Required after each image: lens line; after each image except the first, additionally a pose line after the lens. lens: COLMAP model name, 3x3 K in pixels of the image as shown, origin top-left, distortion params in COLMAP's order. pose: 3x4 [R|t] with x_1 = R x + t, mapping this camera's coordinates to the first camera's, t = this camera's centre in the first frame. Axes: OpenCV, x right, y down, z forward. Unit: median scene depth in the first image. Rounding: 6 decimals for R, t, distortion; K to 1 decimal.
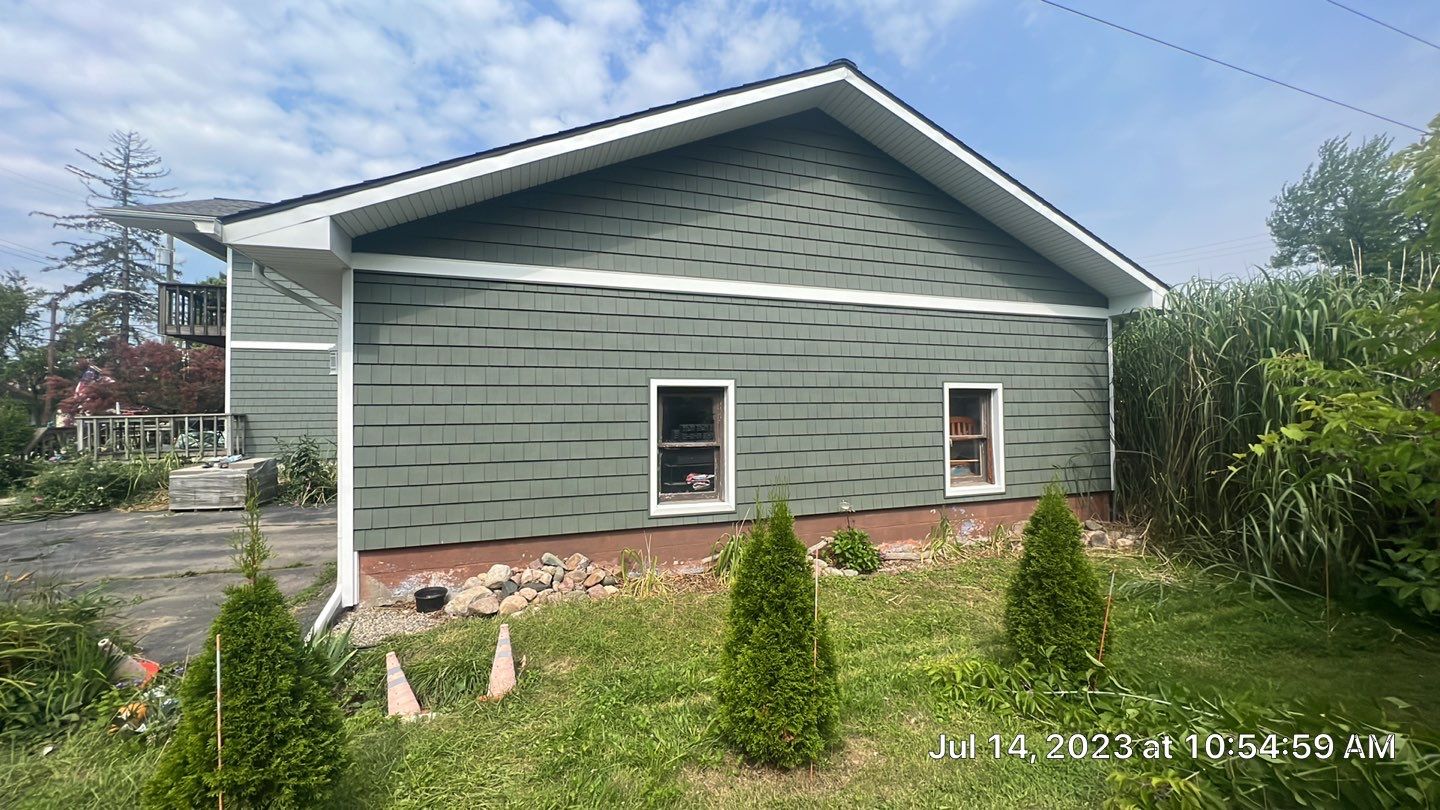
lens RADIAL K [[570.5, 0, 720.0], [0, 570.5, 405.0], [0, 0, 1]] dist [-0.034095, 0.000038]
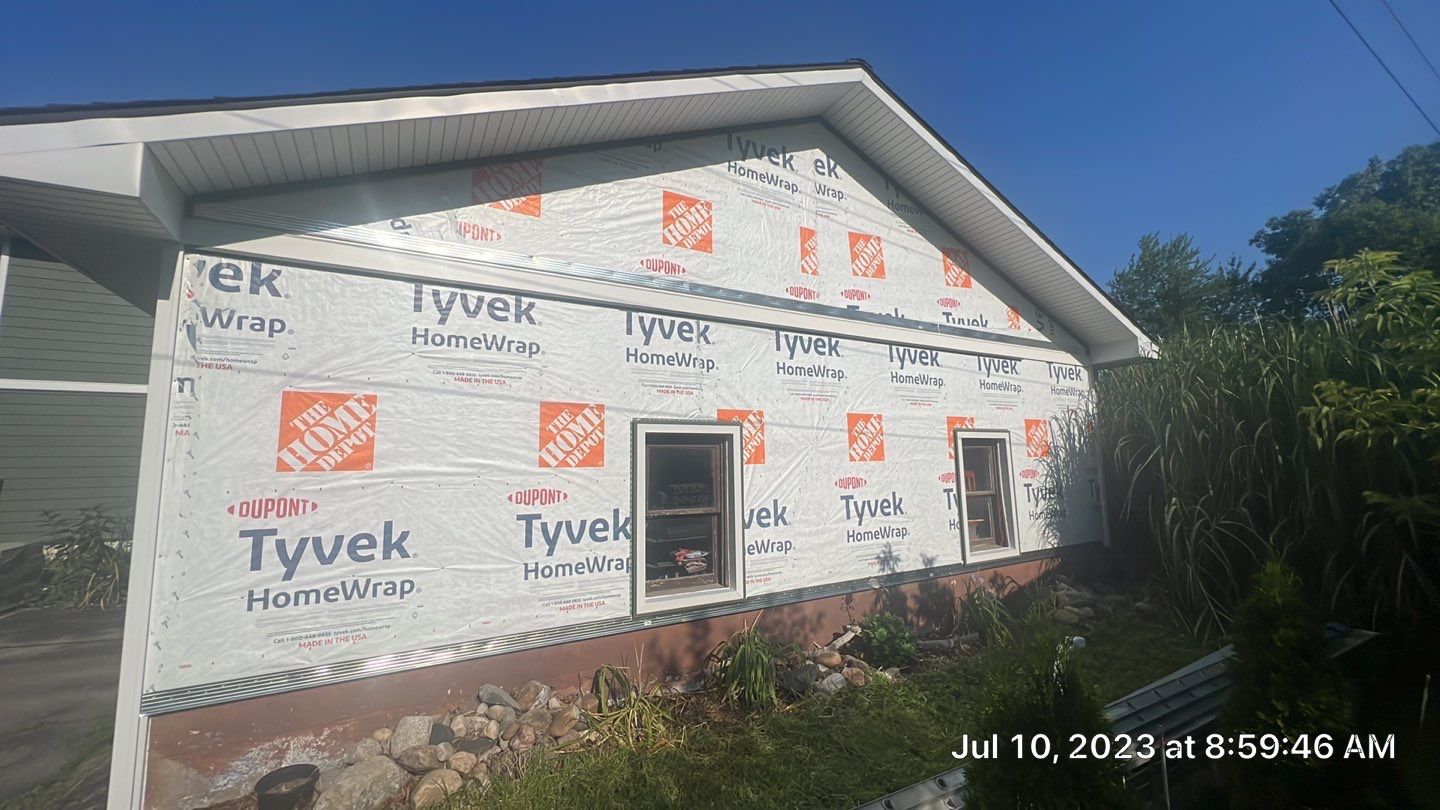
lens RADIAL K [[557.3, 0, 720.0], [0, 557.3, 405.0], [0, 0, 1]] dist [-0.023135, 0.000124]
pose [[0.980296, 0.011461, 0.197201, -0.150604], [0.009732, 0.994300, -0.106169, 0.007732], [-0.197294, 0.105996, 0.974597, 0.255239]]
